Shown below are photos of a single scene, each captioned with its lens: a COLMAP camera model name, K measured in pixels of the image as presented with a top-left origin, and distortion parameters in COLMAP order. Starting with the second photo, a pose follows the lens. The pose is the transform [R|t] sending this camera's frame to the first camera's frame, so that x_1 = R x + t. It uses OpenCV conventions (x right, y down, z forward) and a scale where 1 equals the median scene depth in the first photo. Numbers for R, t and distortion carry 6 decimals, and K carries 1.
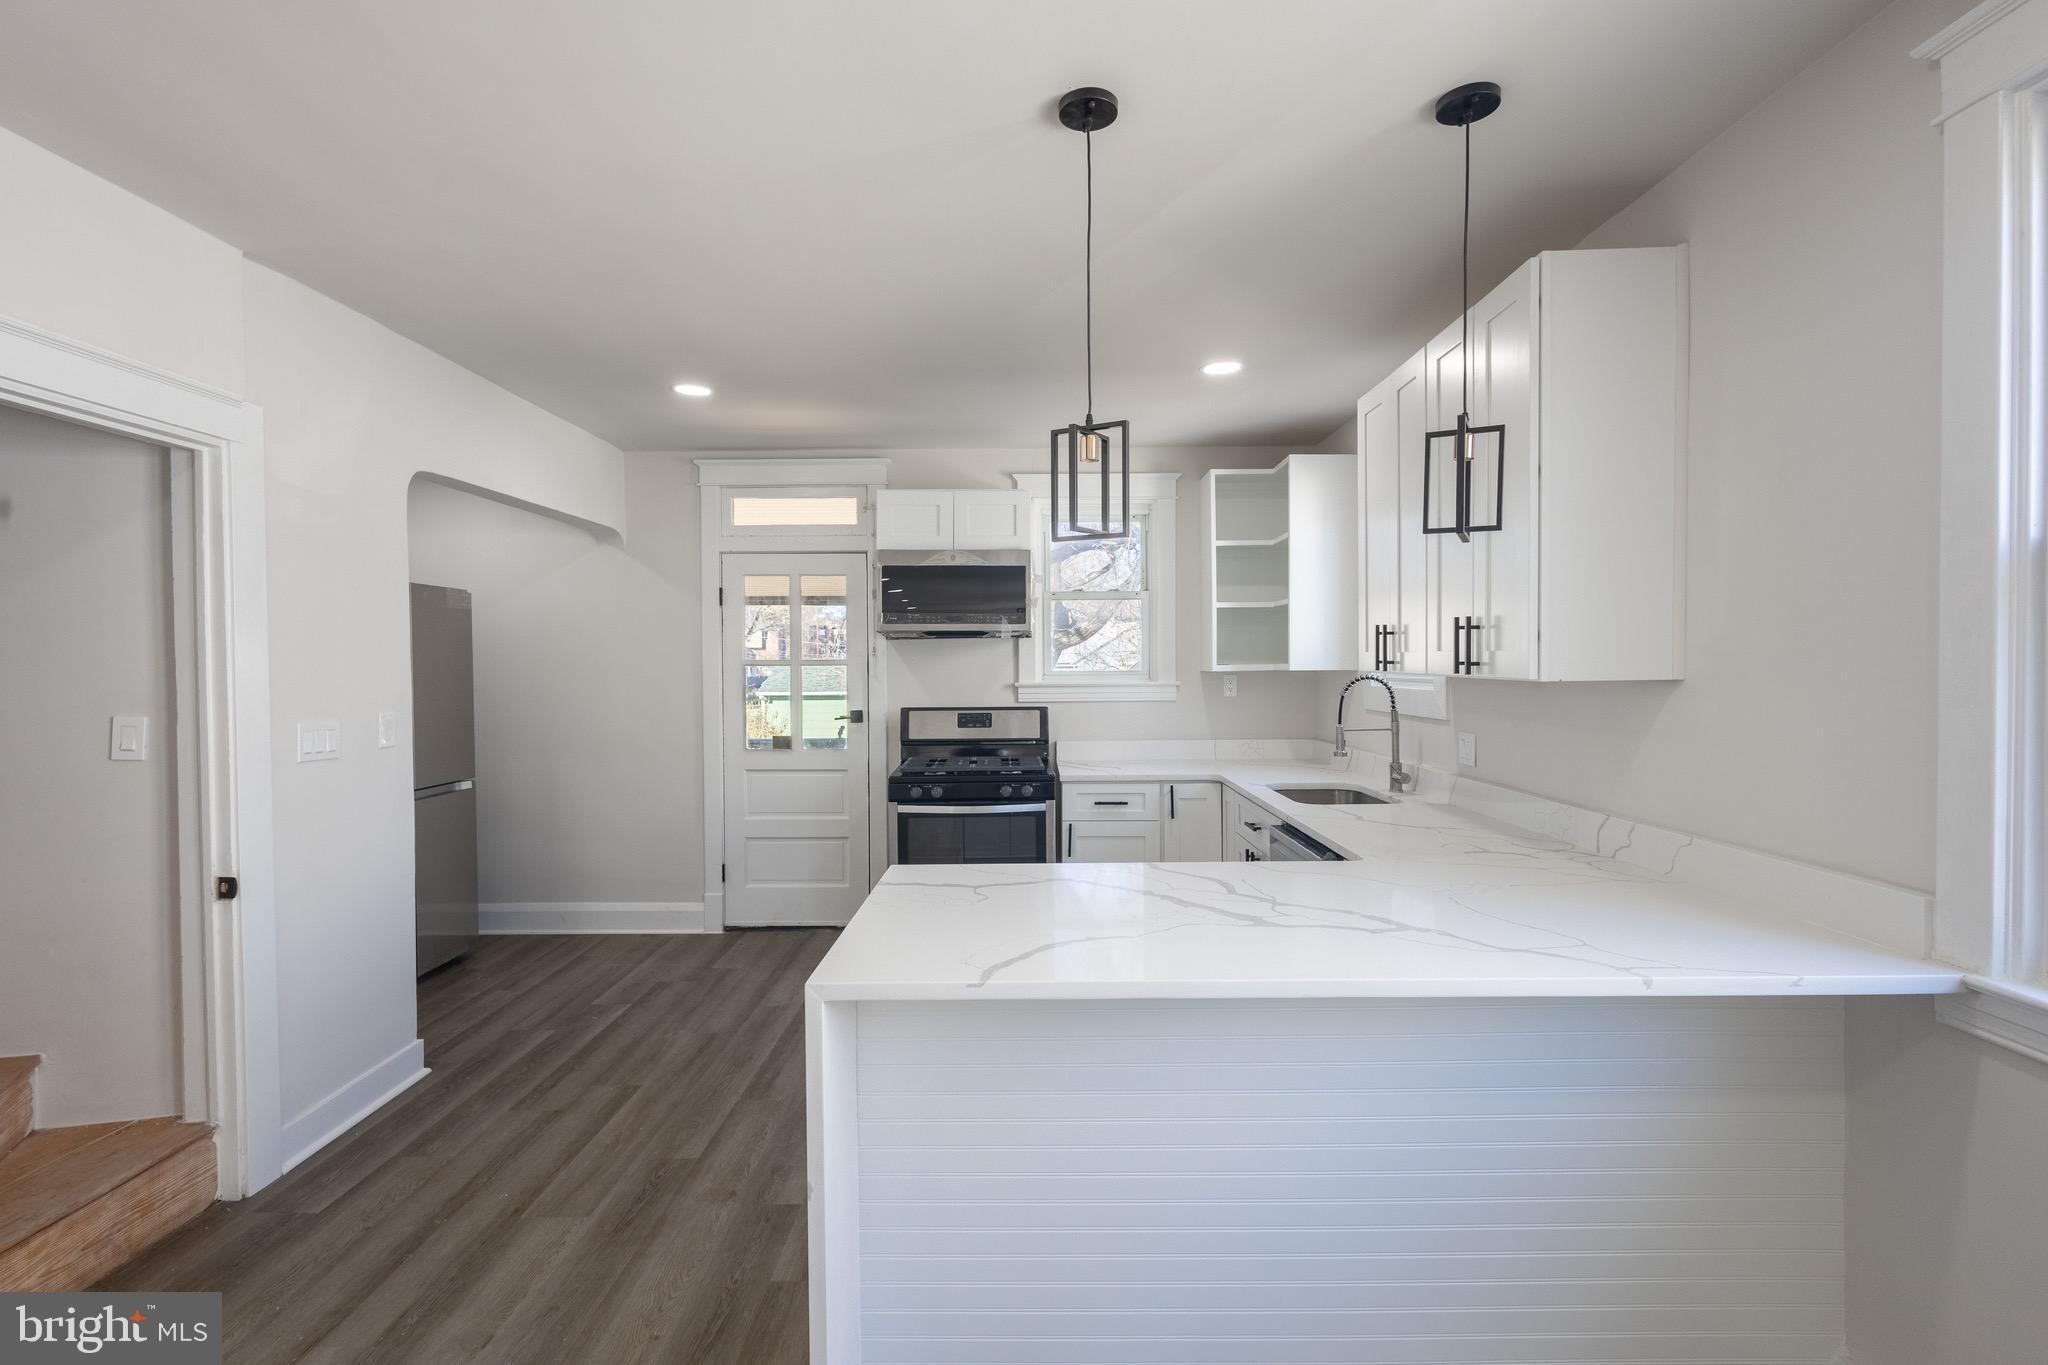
lens RADIAL K [[968.7, 0, 1019.2], [0, 968.7, 683.9], [0, 0, 1]] dist [0.008410, -0.001891]
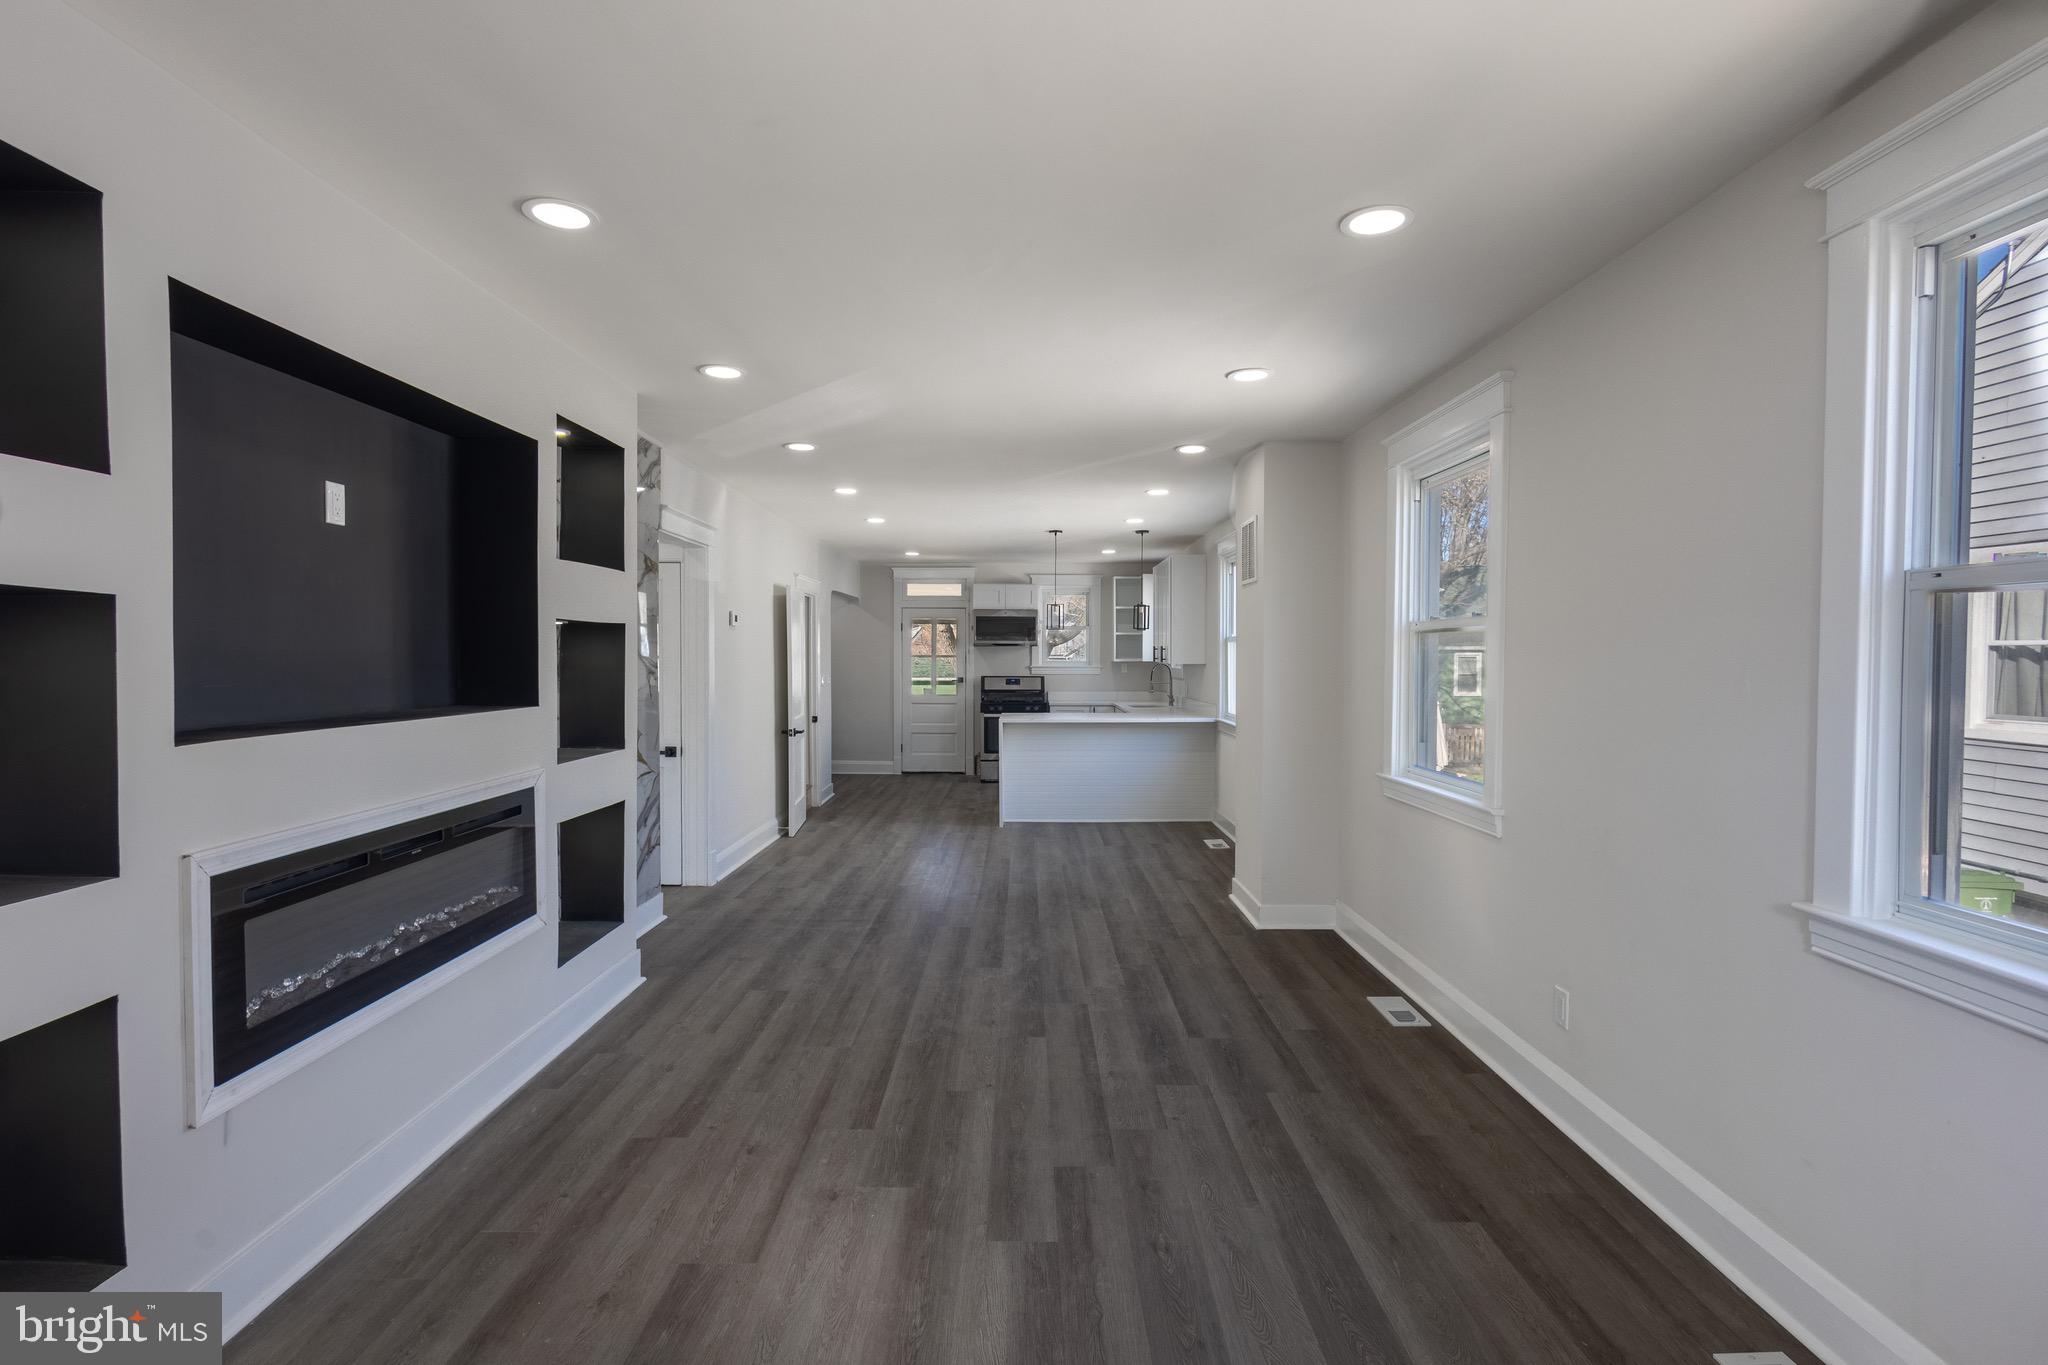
lens RADIAL K [[968.7, 0, 1020.7], [0, 968.7, 677.4], [0, 0, 1]] dist [0.008410, -0.001891]
pose [[0.999931, 0.008690, 0.007957, -0.047270], [-0.008708, 0.999959, 0.002289, 0.022051], [-0.007937, -0.002358, 0.999966, -1.370989]]
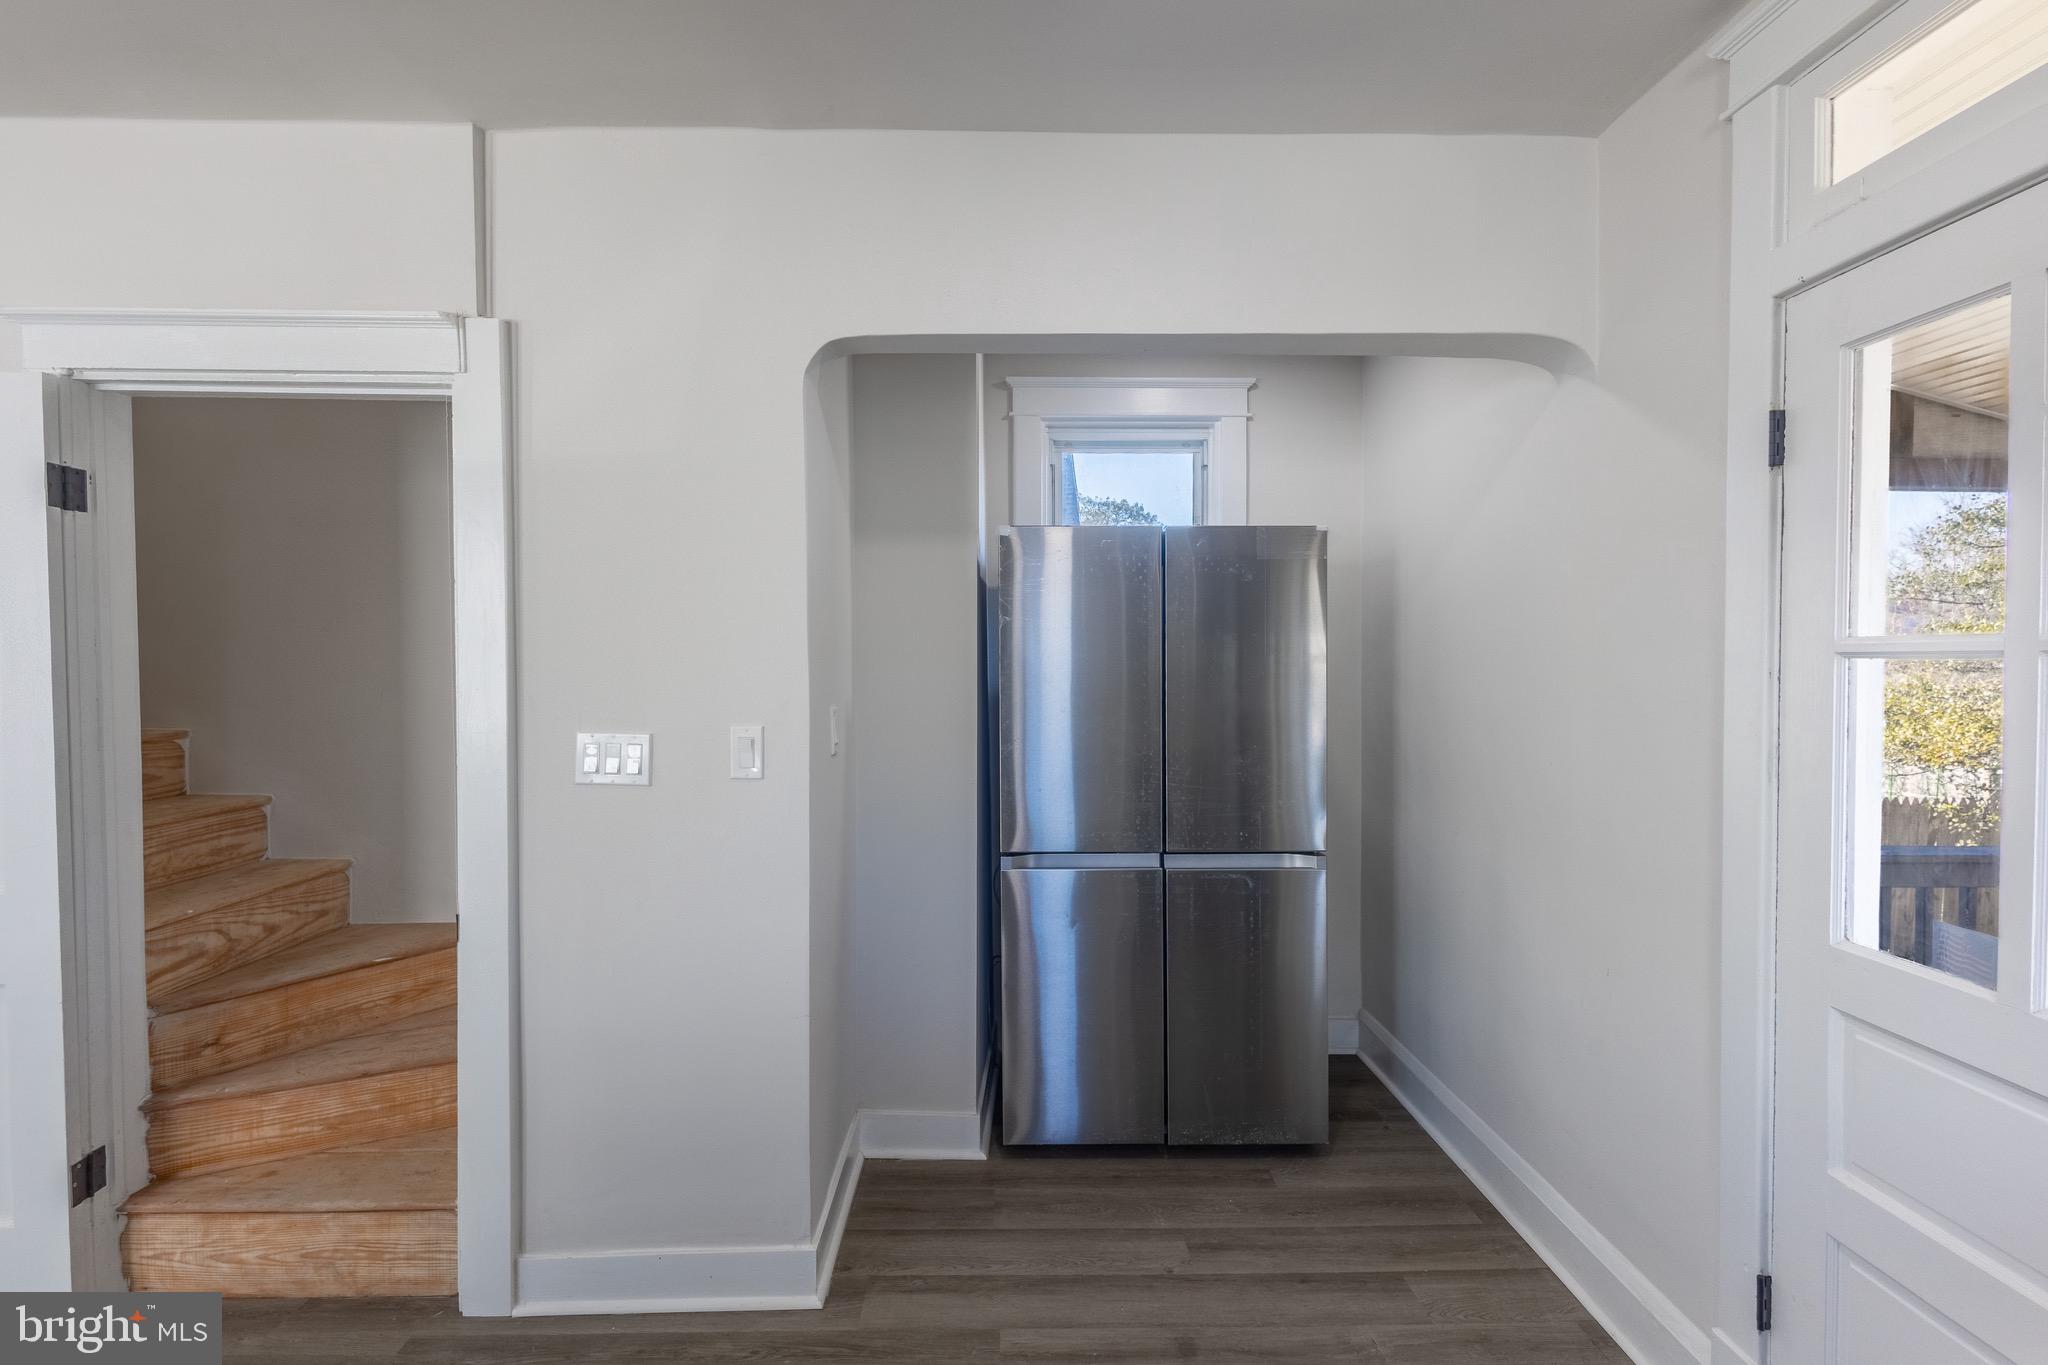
lens RADIAL K [[968.7, 0, 1020.2], [0, 968.7, 688.1], [0, 0, 1]] dist [0.008410, -0.001891]
pose [[0.023904, 0.031821, -0.999208, 0.005511], [-0.019228, 0.999323, 0.031364, -0.014860], [0.999529, 0.018463, 0.024500, 0.798851]]
